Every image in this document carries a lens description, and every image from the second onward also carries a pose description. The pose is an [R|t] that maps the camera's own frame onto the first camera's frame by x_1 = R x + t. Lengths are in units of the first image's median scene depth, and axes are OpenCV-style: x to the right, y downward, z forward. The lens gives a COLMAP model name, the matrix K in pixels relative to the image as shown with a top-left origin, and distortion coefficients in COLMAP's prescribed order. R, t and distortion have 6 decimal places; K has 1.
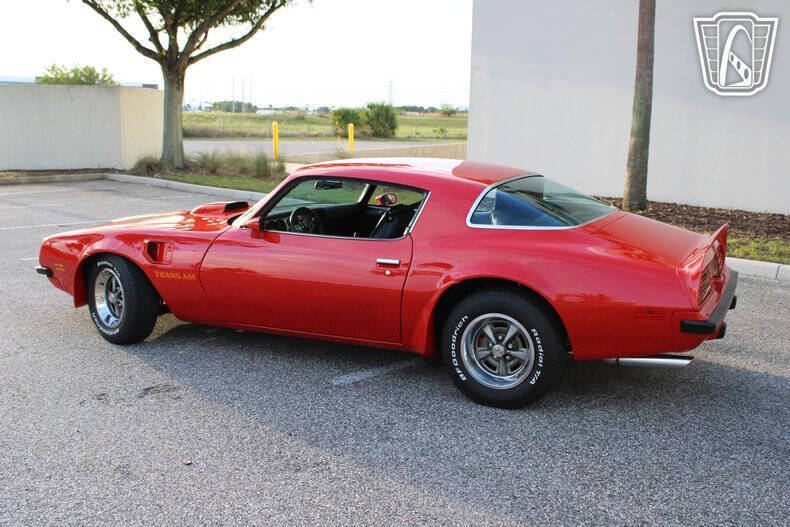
lens RADIAL K [[875.1, 0, 397.6], [0, 875.1, 250.0], [0, 0, 1]] dist [-0.104294, 0.144096]
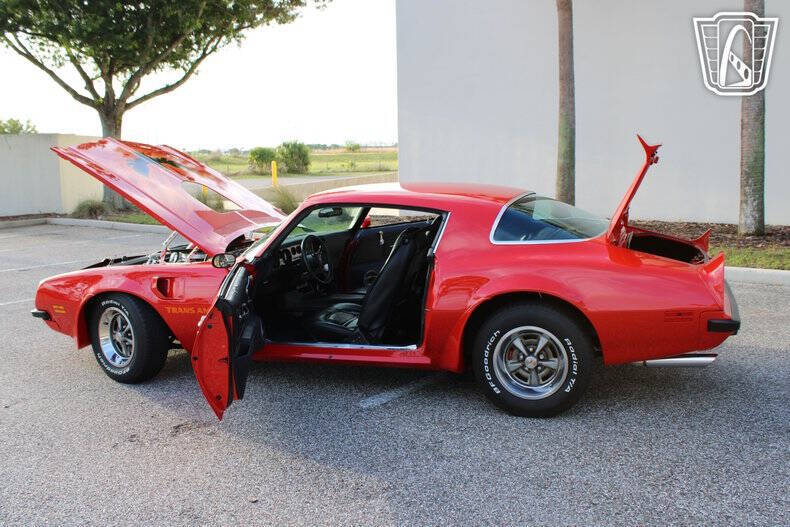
lens RADIAL K [[807.3, 0, 394.9], [0, 807.3, 243.9], [0, 0, 1]] dist [-0.128862, 0.179227]
pose [[0.991996, -0.054595, 0.113855, -0.105403], [0.059004, 0.997619, -0.035719, 0.000365], [-0.111634, 0.042151, 0.992855, 0.052659]]
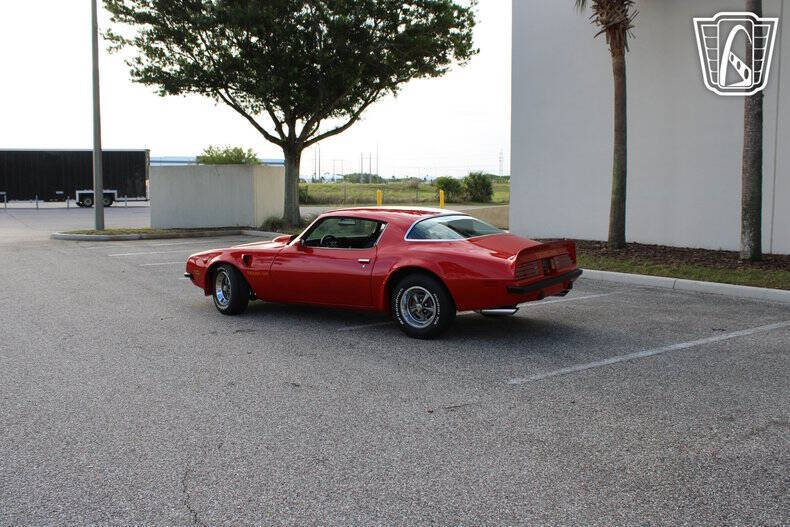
lens RADIAL K [[807.3, 0, 394.9], [0, 807.3, 243.9], [0, 0, 1]] dist [-0.128862, 0.179227]
pose [[0.988219, -0.009951, -0.152725, 0.239159], [-0.002196, 0.996860, -0.079158, 0.085761], [0.153033, 0.078560, 0.985093, -0.510762]]
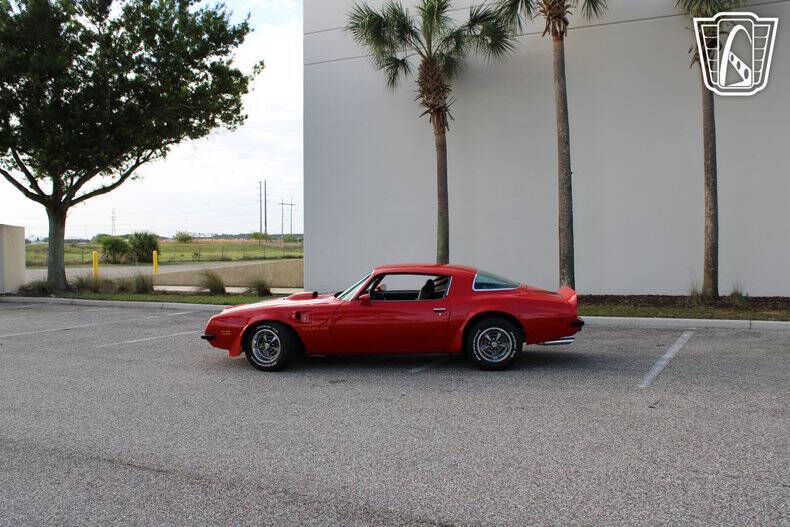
lens RADIAL K [[807.3, 0, 394.9], [0, 807.3, 243.9], [0, 0, 1]] dist [-0.128862, 0.179227]
pose [[0.933019, -0.030766, 0.358508, -0.623261], [0.082683, 0.988009, -0.130394, 0.078999], [-0.350198, 0.151303, 0.924375, -0.622840]]
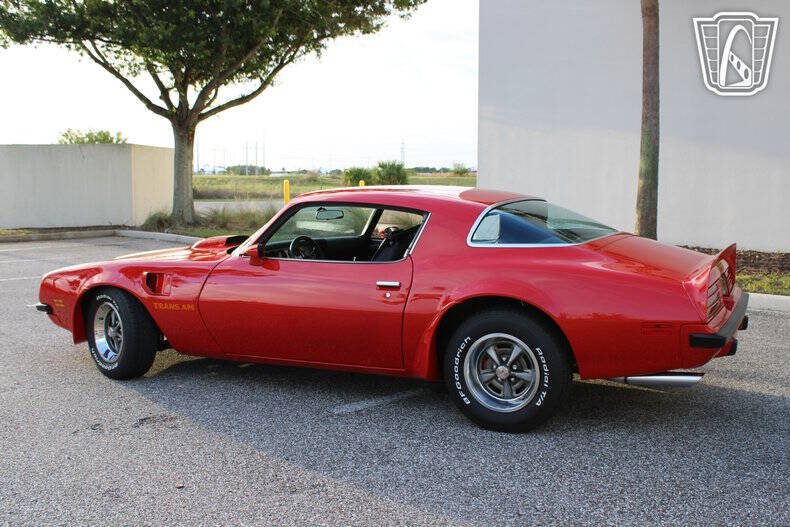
lens RADIAL K [[875.1, 0, 397.6], [0, 875.1, 250.0], [0, 0, 1]] dist [-0.104294, 0.144096]
pose [[0.999730, -0.016810, -0.016061, 0.012269], [0.015614, 0.997294, -0.071844, 0.034961], [0.017226, 0.071573, 0.997287, 0.015932]]
